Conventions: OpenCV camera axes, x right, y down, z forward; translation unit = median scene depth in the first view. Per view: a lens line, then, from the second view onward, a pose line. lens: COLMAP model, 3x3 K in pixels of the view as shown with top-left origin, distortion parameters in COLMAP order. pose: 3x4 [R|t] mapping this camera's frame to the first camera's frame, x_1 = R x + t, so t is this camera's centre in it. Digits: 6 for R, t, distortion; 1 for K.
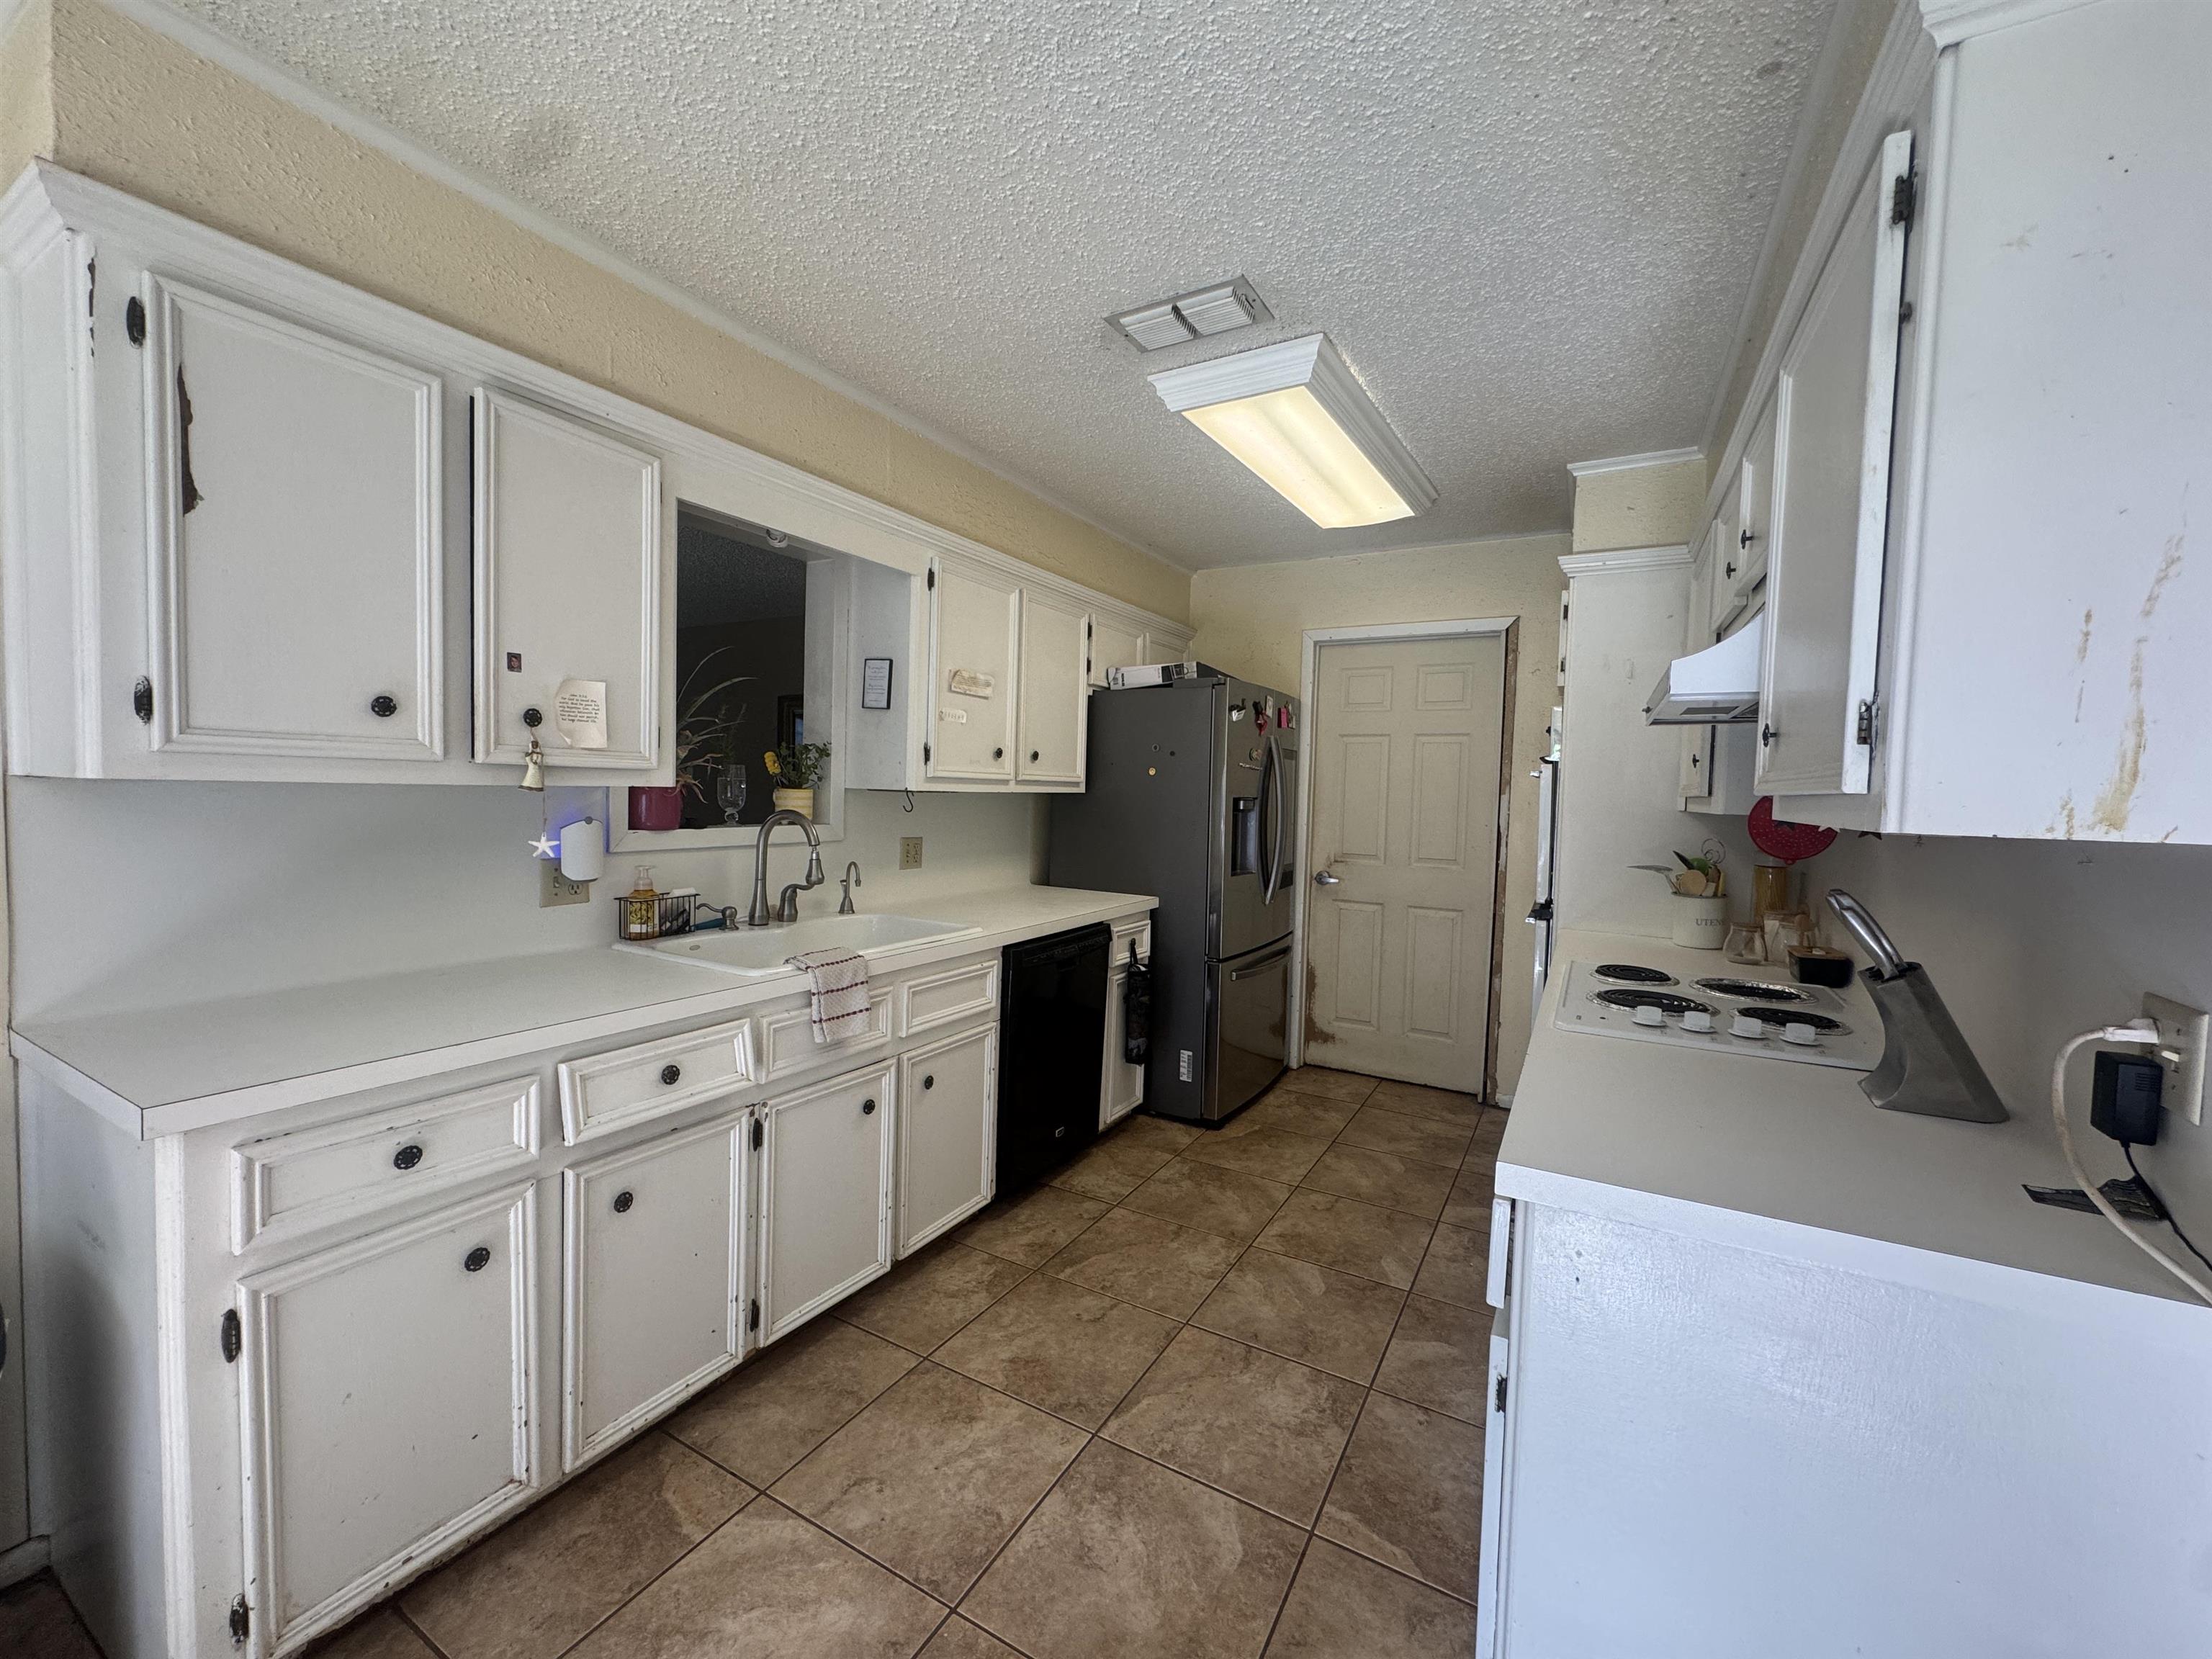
lens RADIAL K [[880.9, 0, 1106.8], [0, 880.9, 829.6], [0, 0, 1]] dist [-0.001295, 0.000197]
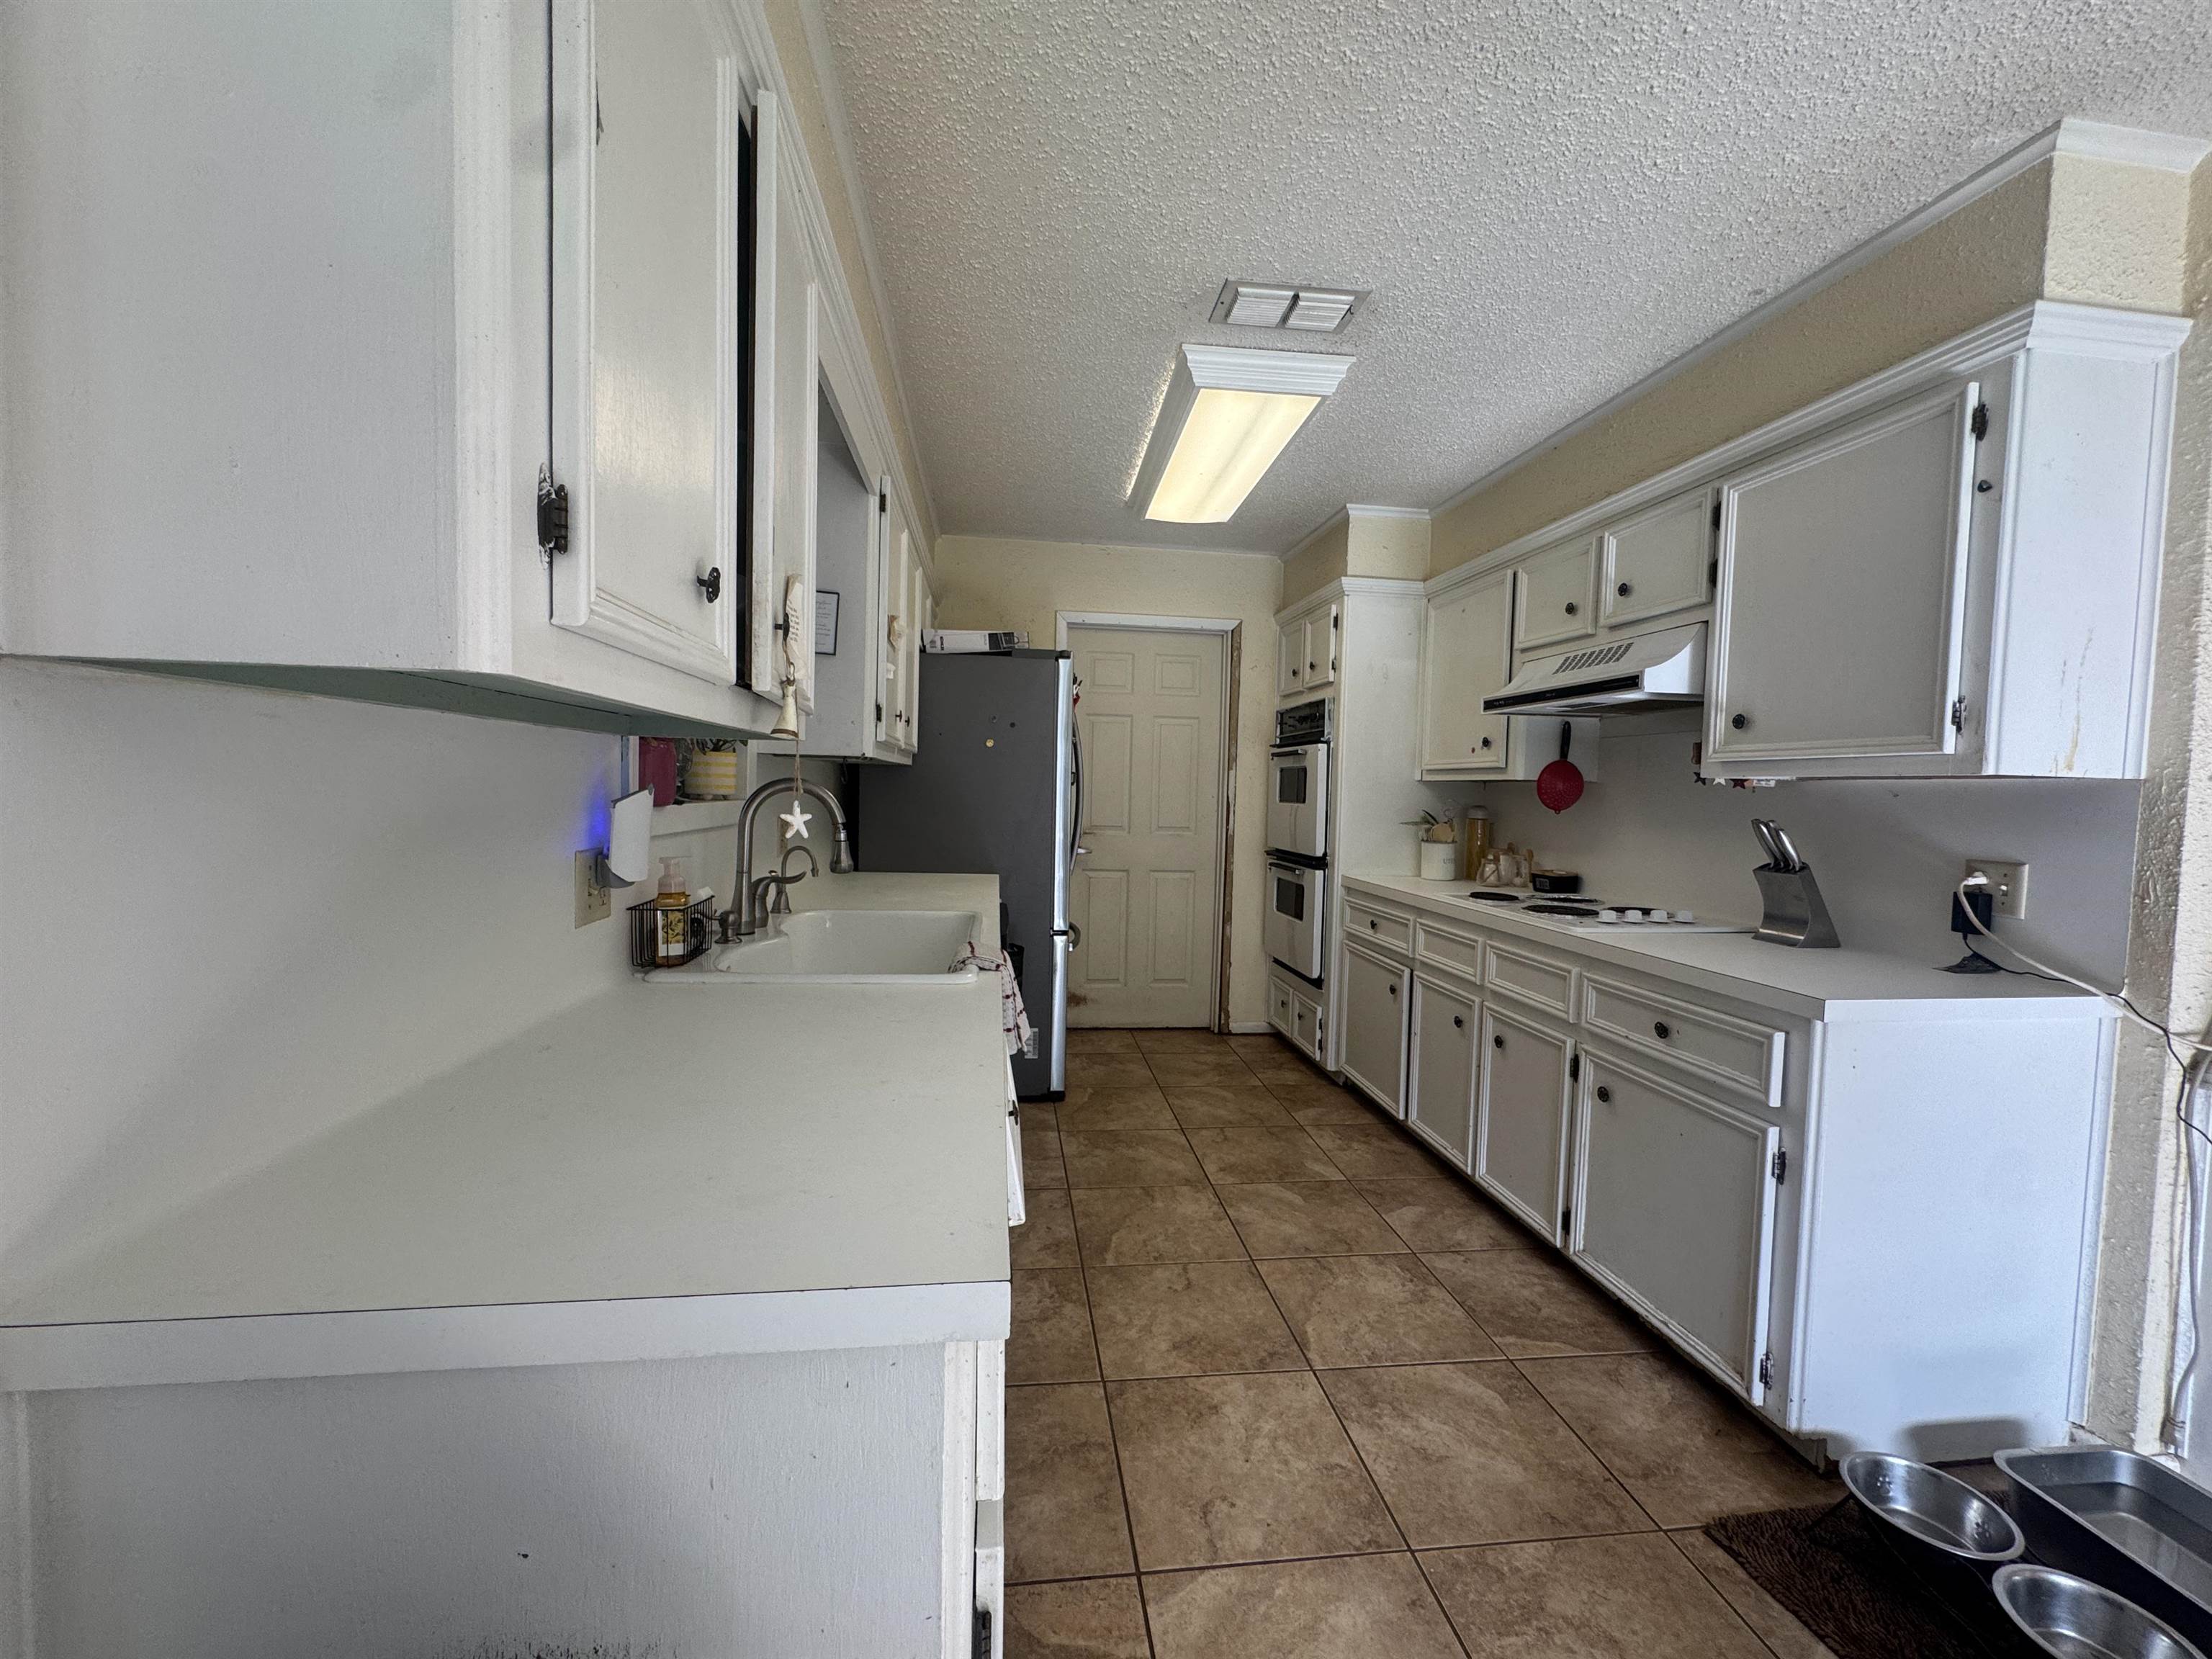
lens RADIAL K [[880.9, 0, 1108.2], [0, 880.9, 830.0], [0, 0, 1]] dist [-0.001295, 0.000197]
pose [[0.802689, -0.035074, 0.595366, -0.645247], [0.024590, 0.999367, 0.025721, 0.010029], [-0.595891, -0.006006, 0.803043, 0.245706]]
